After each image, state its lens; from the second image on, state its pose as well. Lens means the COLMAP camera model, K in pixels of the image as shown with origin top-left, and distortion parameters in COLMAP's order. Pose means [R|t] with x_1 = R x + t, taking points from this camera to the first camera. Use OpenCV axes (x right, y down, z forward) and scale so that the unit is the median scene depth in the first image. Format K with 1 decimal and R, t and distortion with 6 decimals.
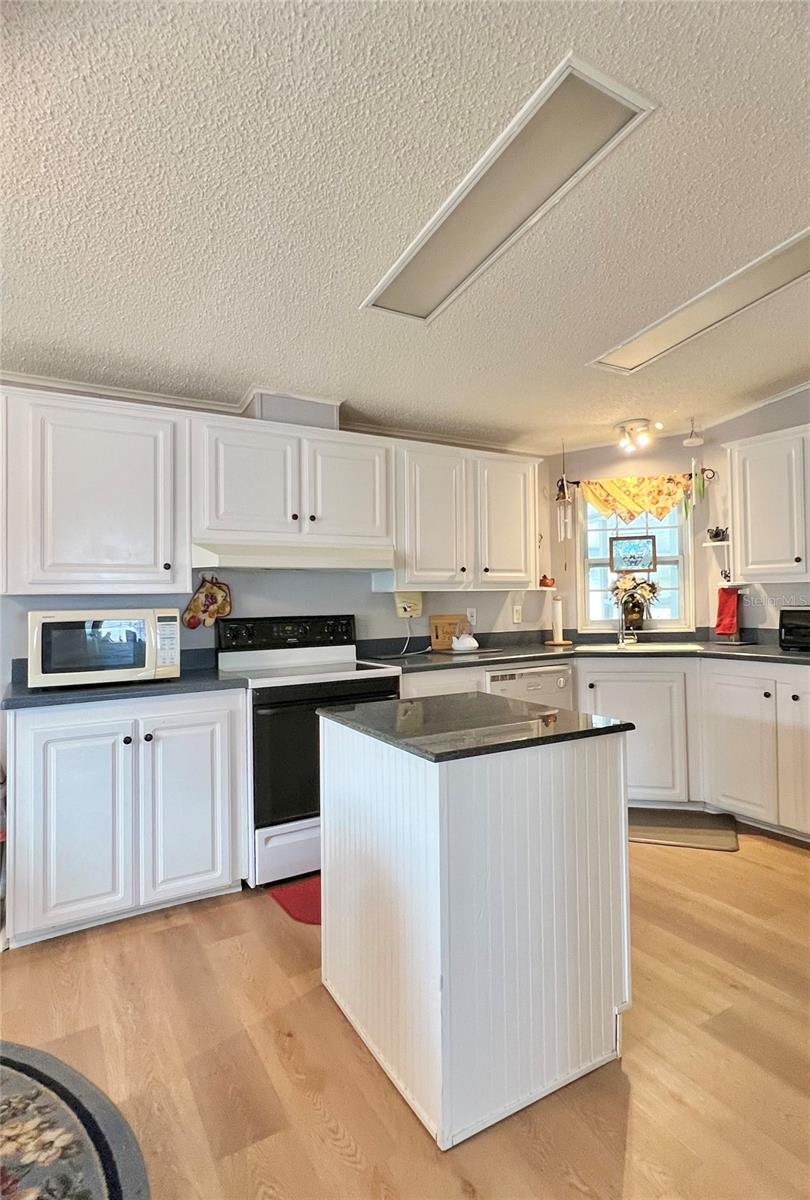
lens RADIAL K [[672.3, 0, 489.7], [0, 672.3, 581.7], [0, 0, 1]] dist [0.004239, -0.002385]
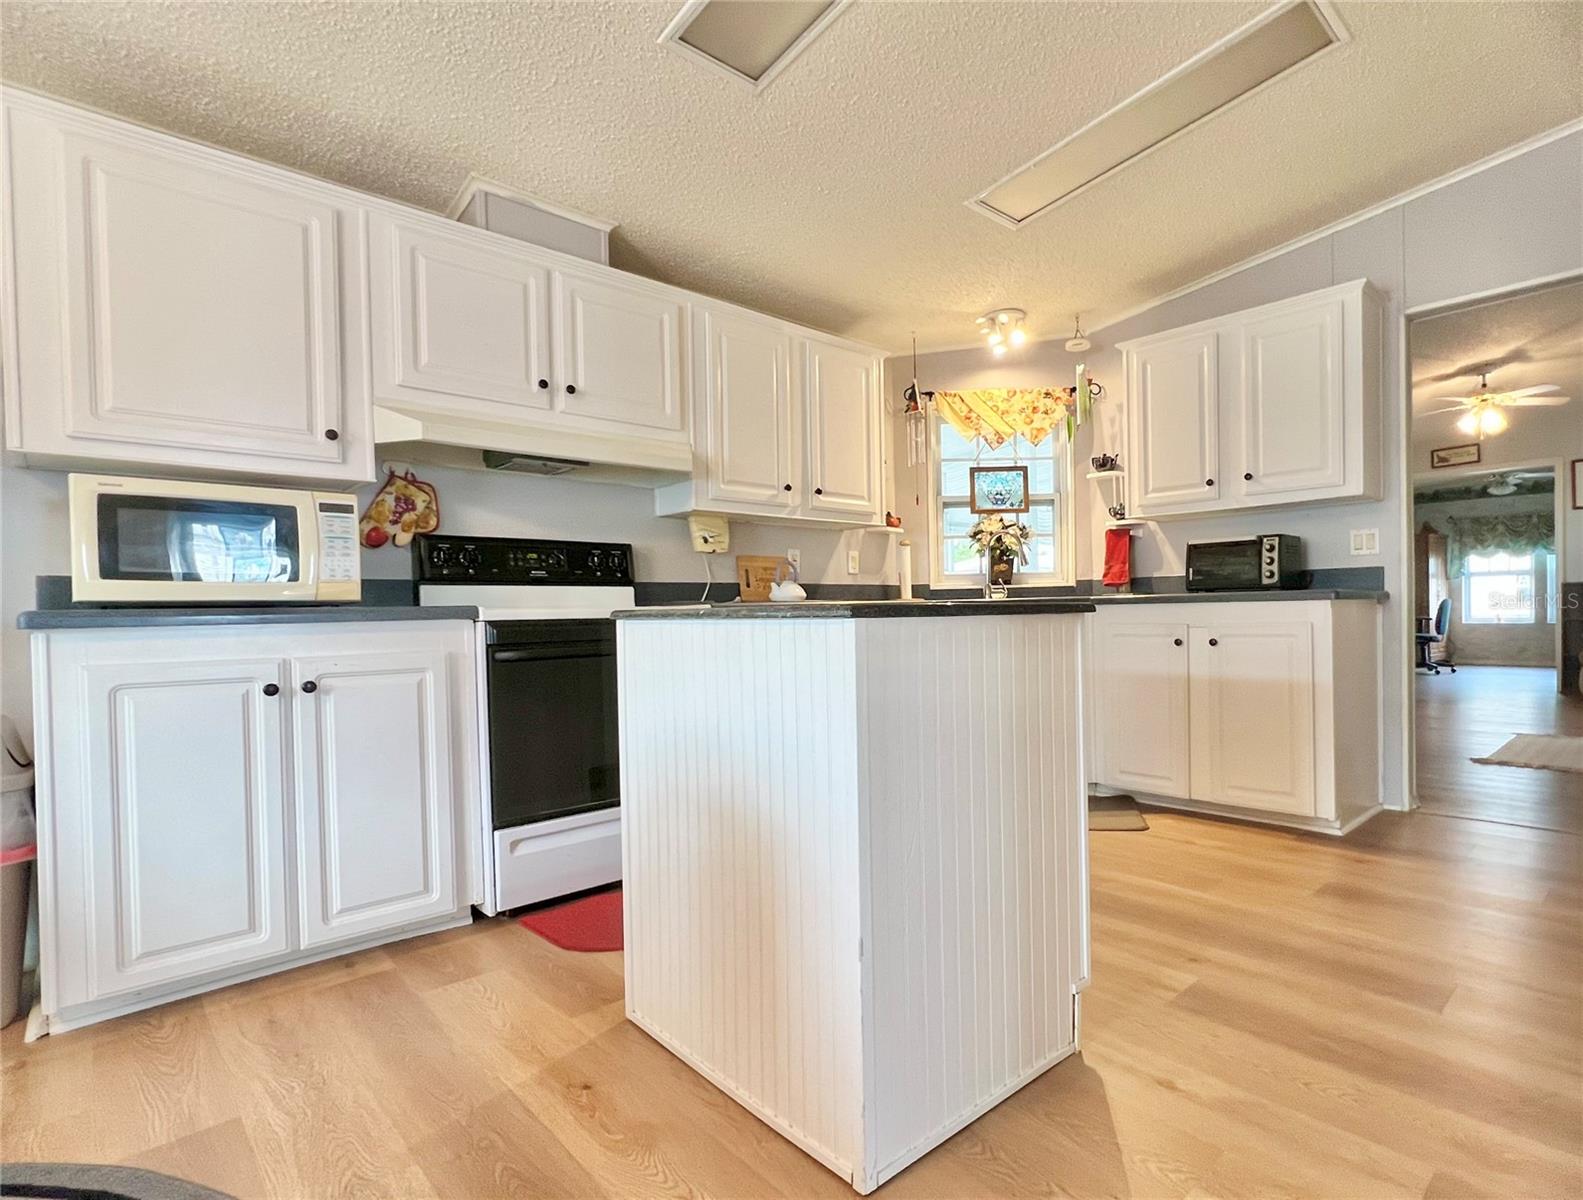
lens RADIAL K [[826.0, 0, 962.9], [0, 826.0, 620.7], [0, 0, 1]] dist [-0.001432, 0.001134]
pose [[0.973637, -0.001804, 0.228094, -0.067589], [-0.007170, 0.999233, 0.038508, 0.103382], [-0.227989, -0.039128, 0.972877, 0.086831]]
